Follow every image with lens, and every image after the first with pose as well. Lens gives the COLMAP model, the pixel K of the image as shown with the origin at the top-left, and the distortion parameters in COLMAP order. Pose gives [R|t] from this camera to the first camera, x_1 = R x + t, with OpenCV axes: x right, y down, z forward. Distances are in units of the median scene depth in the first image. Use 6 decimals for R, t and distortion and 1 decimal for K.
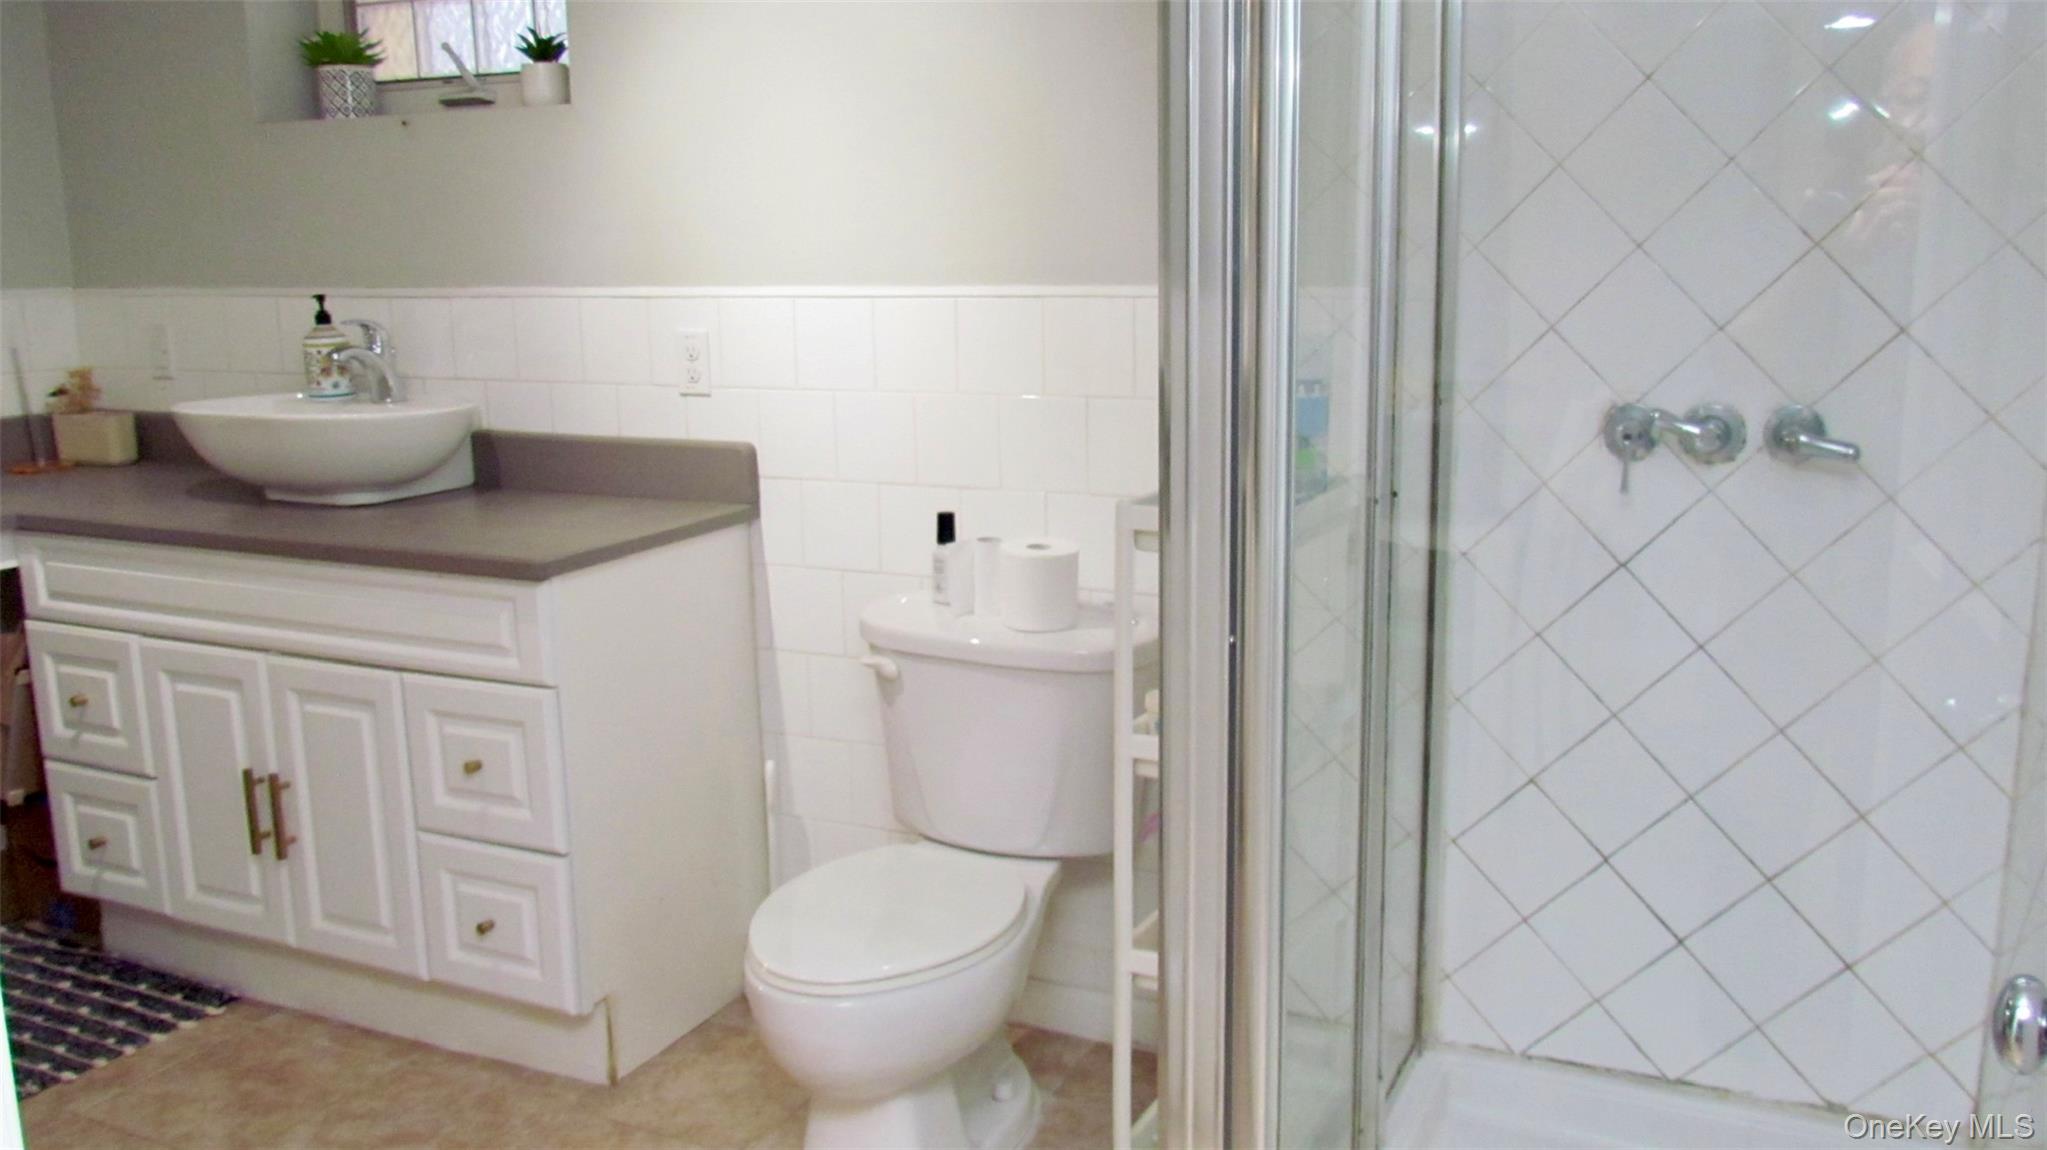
lens RADIAL K [[1690.7, 0, 1028.4], [0, 1690.7, 584.0], [0, 0, 1]] dist [-0.017642, 0.010168]
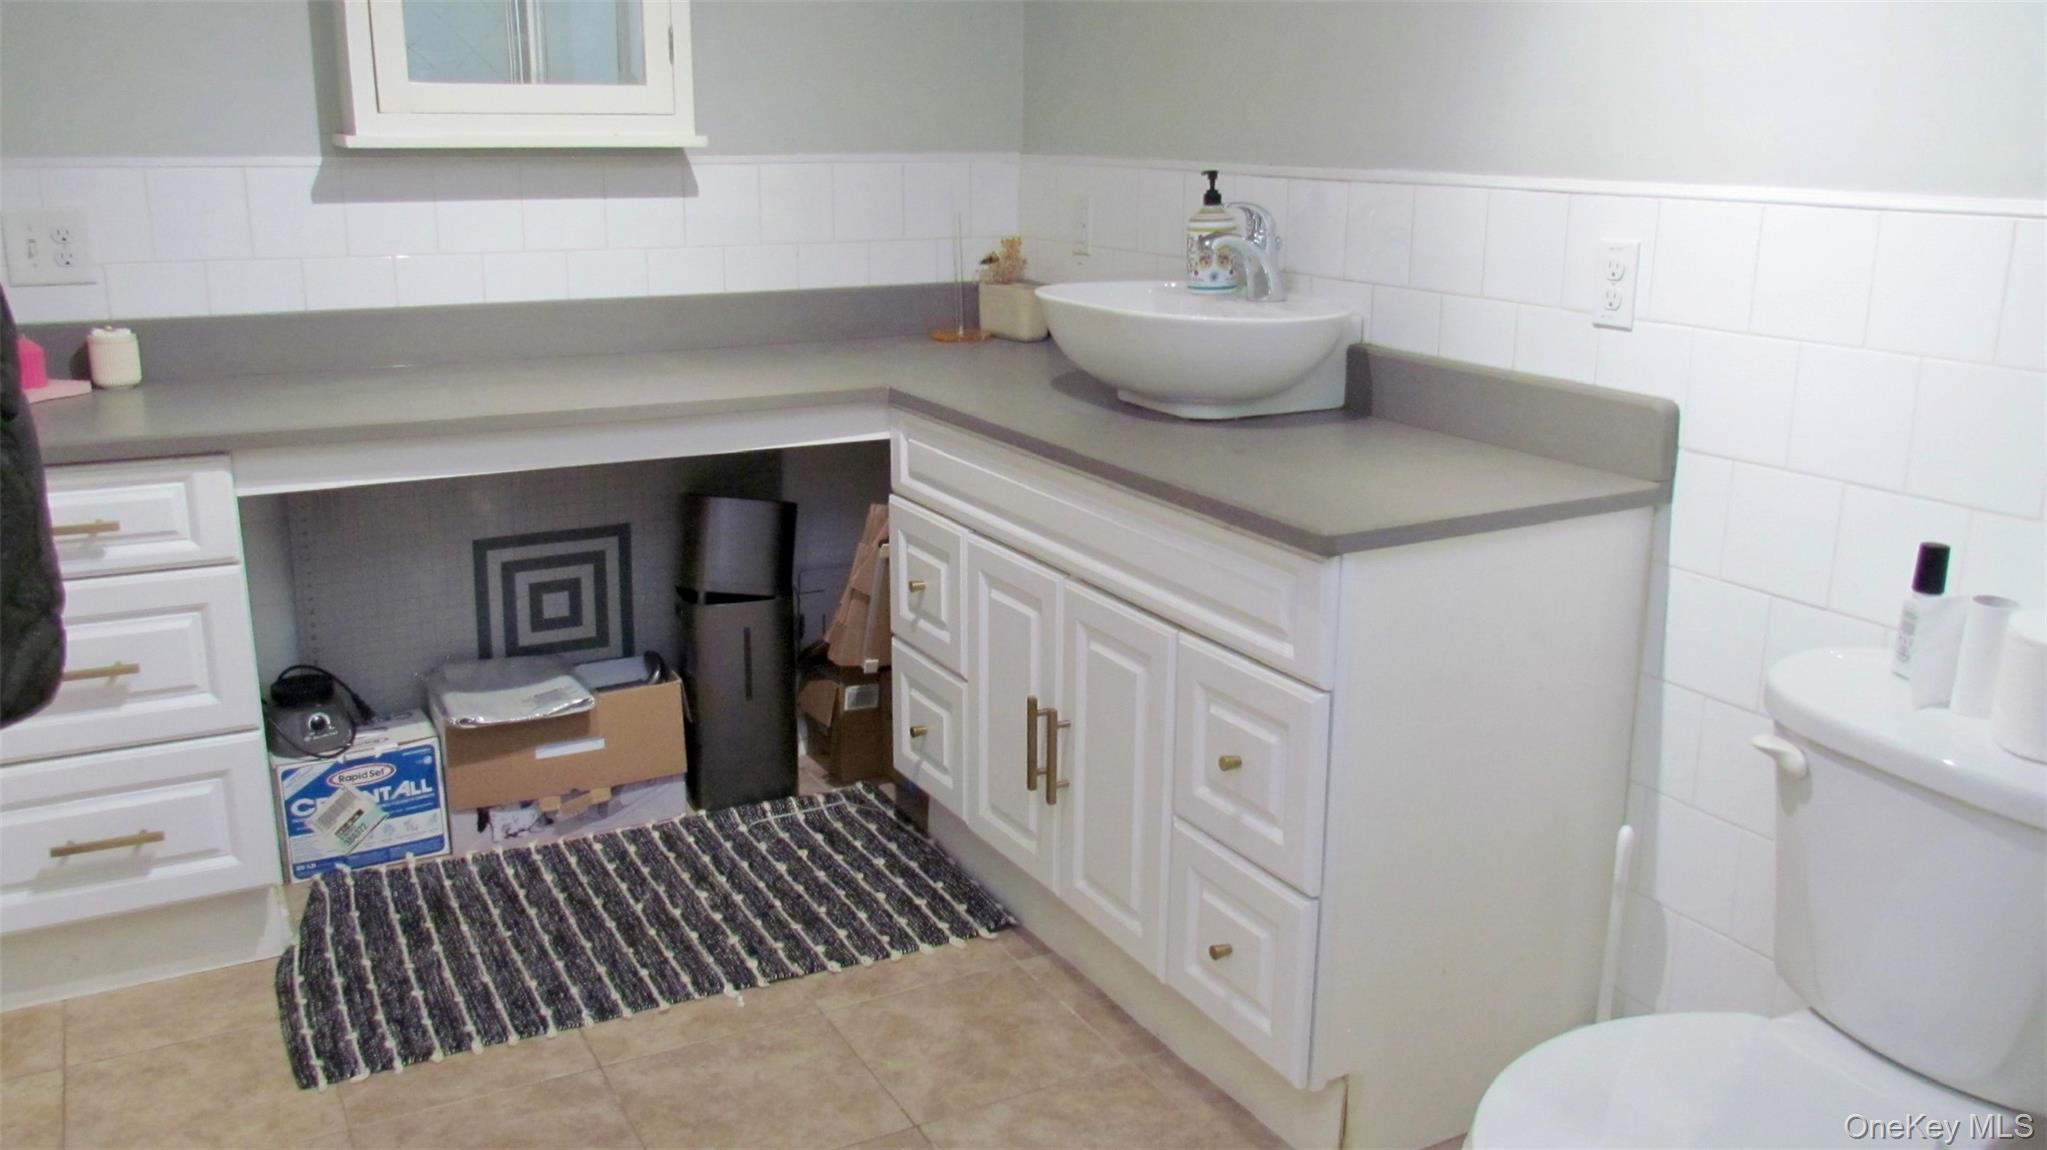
lens RADIAL K [[1690.7, 0, 1028.4], [0, 1690.7, 584.0], [0, 0, 1]] dist [-0.017642, 0.010168]
pose [[0.809409, 0.173924, -0.560898, 0.032544], [-0.133675, 0.984629, 0.112414, -0.049427], [0.571828, -0.016011, 0.820217, 0.237828]]
